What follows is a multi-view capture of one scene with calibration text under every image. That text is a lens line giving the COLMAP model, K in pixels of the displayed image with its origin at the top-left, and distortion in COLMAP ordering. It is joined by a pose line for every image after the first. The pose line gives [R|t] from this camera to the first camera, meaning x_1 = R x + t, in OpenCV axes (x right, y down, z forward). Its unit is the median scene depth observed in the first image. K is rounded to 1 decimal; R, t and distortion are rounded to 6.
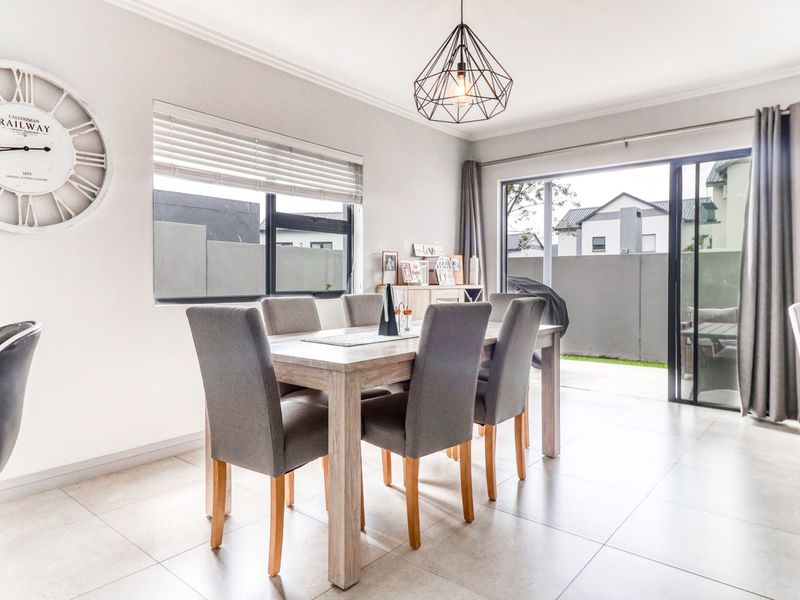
lens RADIAL K [[524.8, 0, 384.4], [0, 524.8, 300.1], [0, 0, 1]] dist [0.000857, 0.001217]
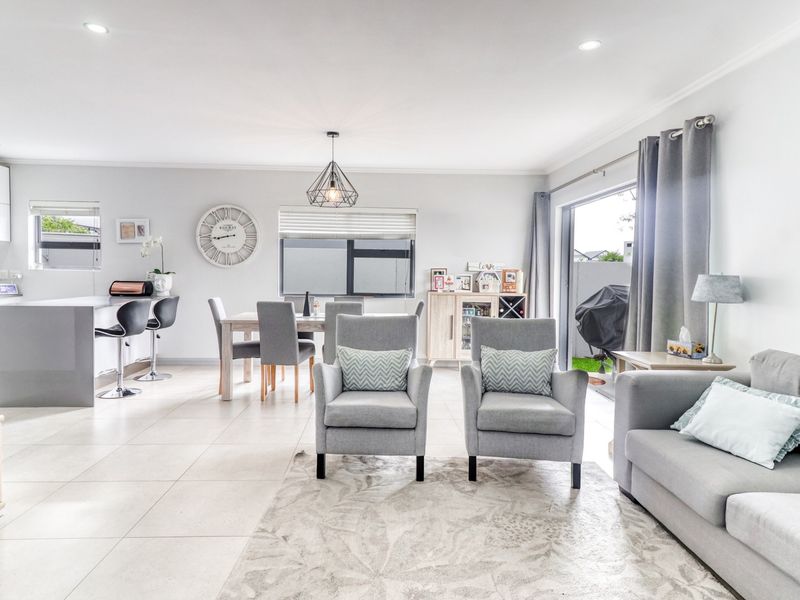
lens RADIAL K [[473.6, 0, 355.5], [0, 473.6, 288.7], [0, 0, 1]] dist [0.041415, -0.001078]
pose [[0.657448, 0.031499, -0.752842, 1.040003], [-0.041024, 0.999140, 0.005978, -0.041576], [0.752383, 0.026954, 0.658175, -0.062603]]
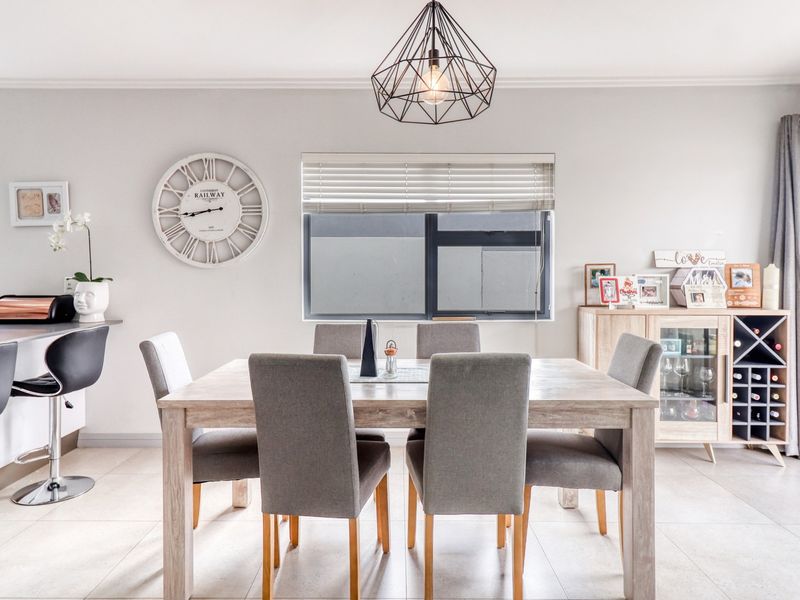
lens RADIAL K [[512.2, 0, 370.9], [0, 512.2, 281.0], [0, 0, 1]] dist [0.015207, -0.000733]
pose [[0.639187, 0.006439, -0.769025, 0.465114], [-0.027469, 0.999518, -0.014462, -0.055817], [0.768561, 0.030369, 0.639056, 0.290611]]
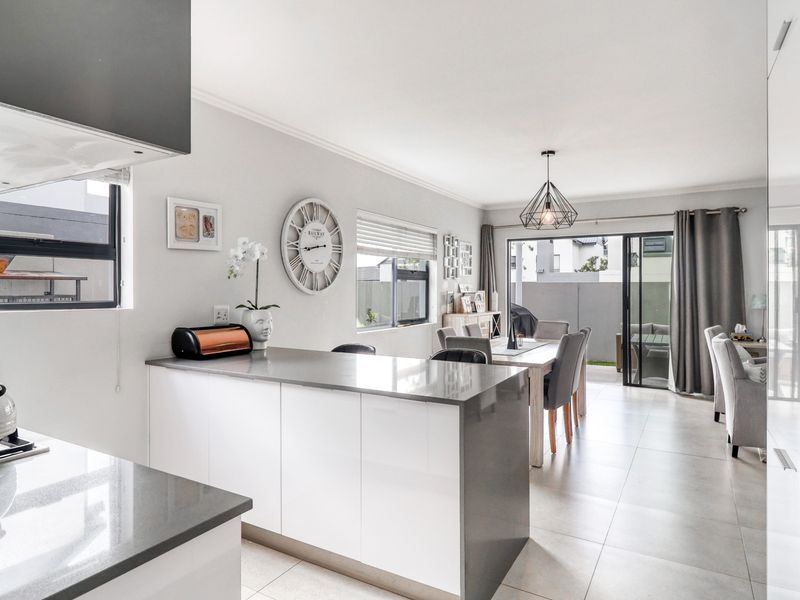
lens RADIAL K [[499.7, 0, 379.7], [0, 499.7, 297.8], [0, 0, 1]] dist [-0.000188, -0.000150]
pose [[0.988464, -0.009312, 0.151169, -0.483465], [0.013163, 0.999613, -0.024493, -0.049599], [-0.150882, 0.026200, 0.988205, -0.444388]]
